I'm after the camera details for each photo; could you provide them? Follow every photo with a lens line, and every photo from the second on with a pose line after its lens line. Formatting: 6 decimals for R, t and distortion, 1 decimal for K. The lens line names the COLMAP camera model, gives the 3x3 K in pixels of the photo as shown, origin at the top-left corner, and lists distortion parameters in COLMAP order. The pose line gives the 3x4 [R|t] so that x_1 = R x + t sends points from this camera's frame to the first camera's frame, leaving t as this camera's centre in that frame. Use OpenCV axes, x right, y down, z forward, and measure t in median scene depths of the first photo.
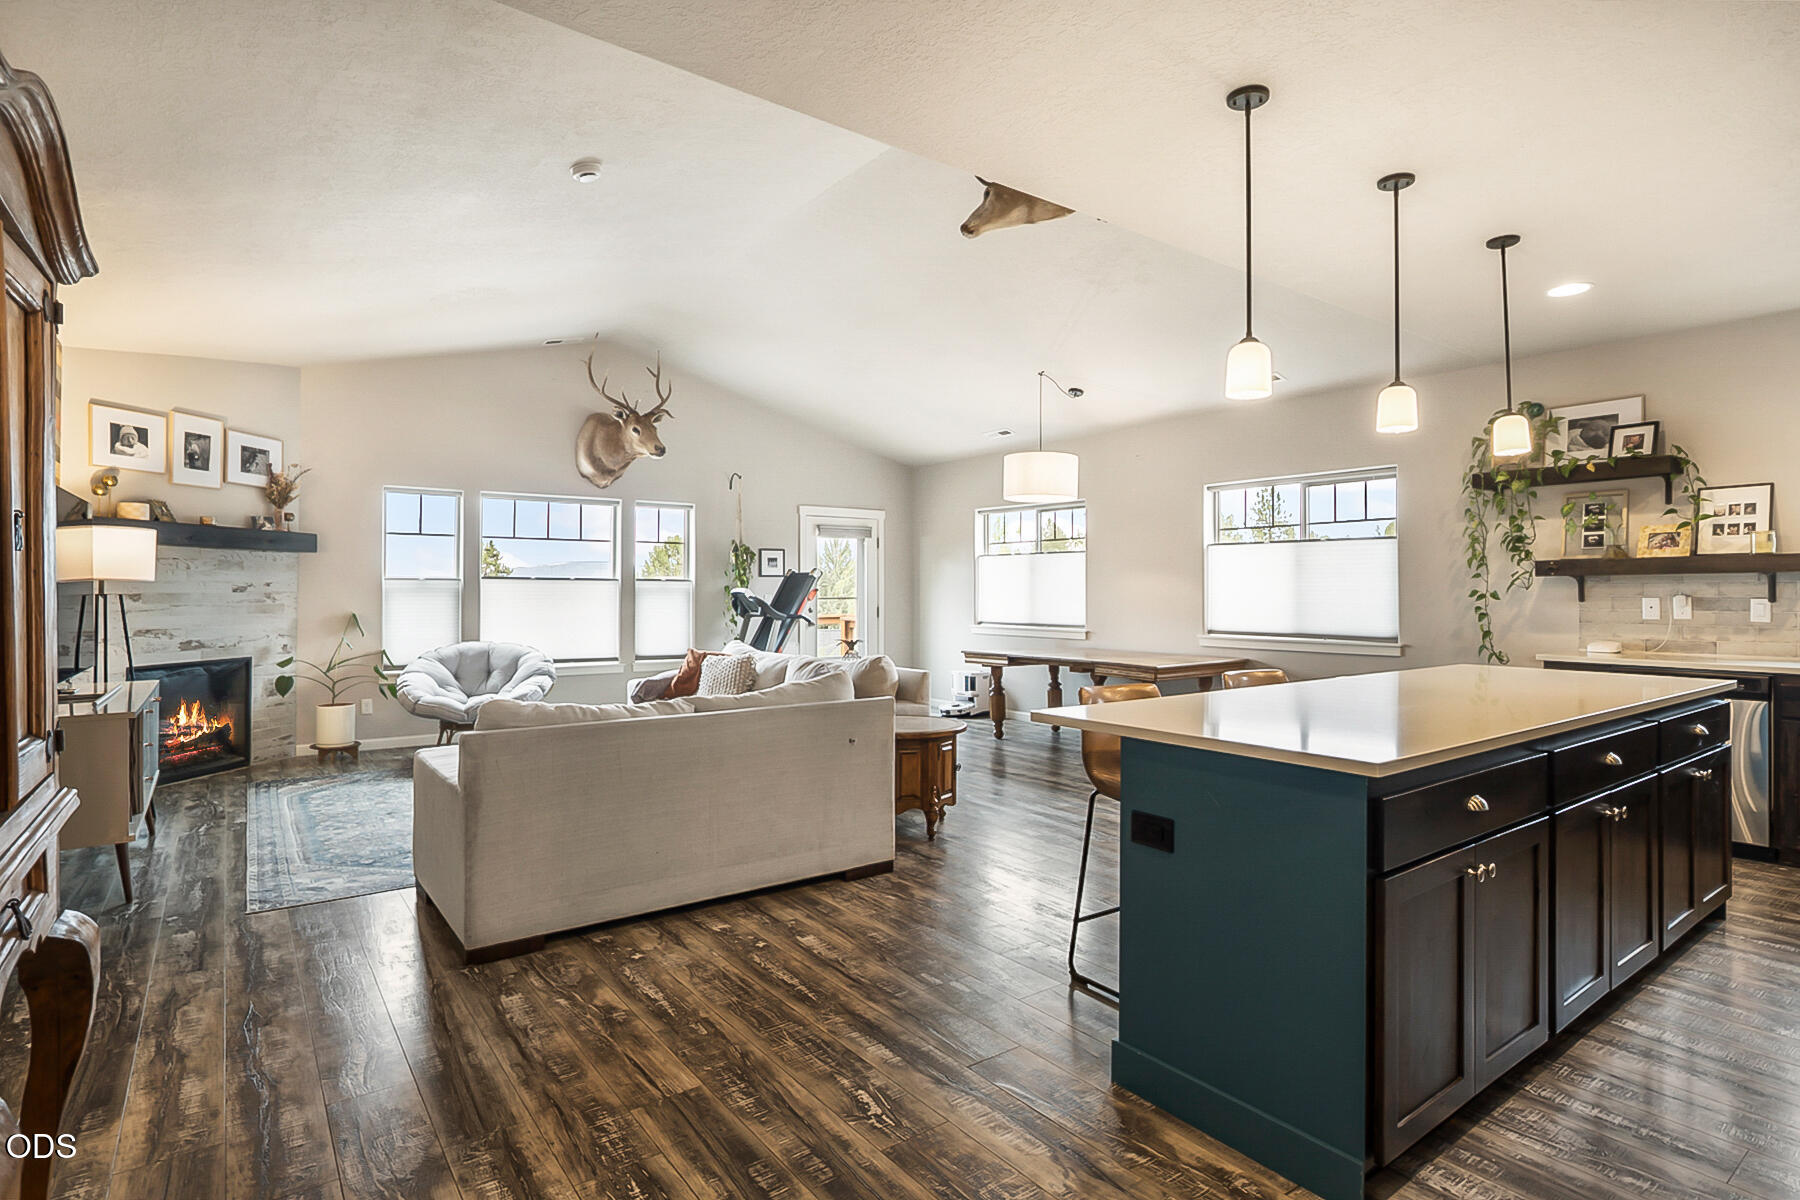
lens RADIAL K [[913.5, 0, 901.0], [0, 913.5, 598.5], [0, 0, 1]] dist [-0.015246, 0.006814]
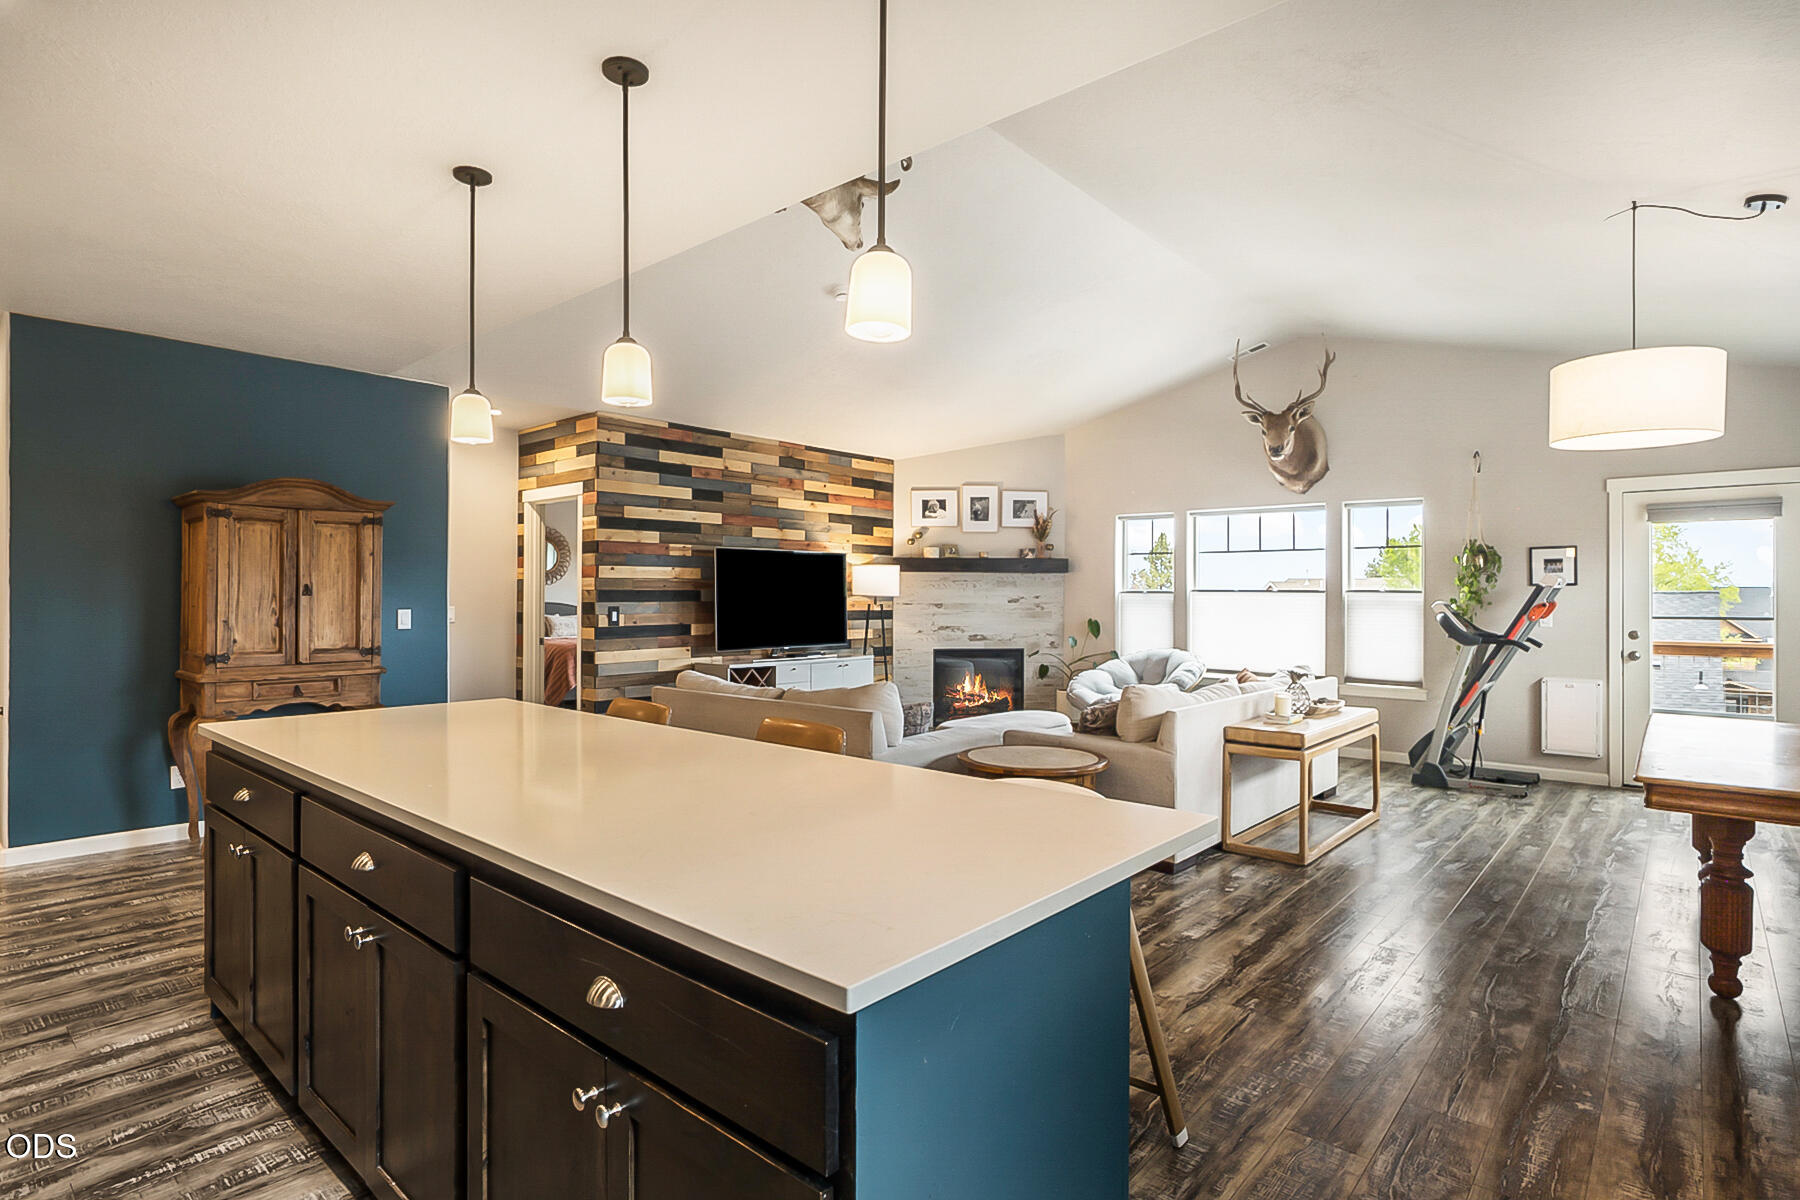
lens RADIAL K [[913.5, 0, 884.2], [0, 913.5, 595.6], [0, 0, 1]] dist [-0.015246, 0.006814]
pose [[0.203682, -0.000275, -0.979037, 0.635695], [-0.011579, 0.999929, -0.002690, -0.011817], [0.978969, 0.011884, 0.203664, 0.508094]]
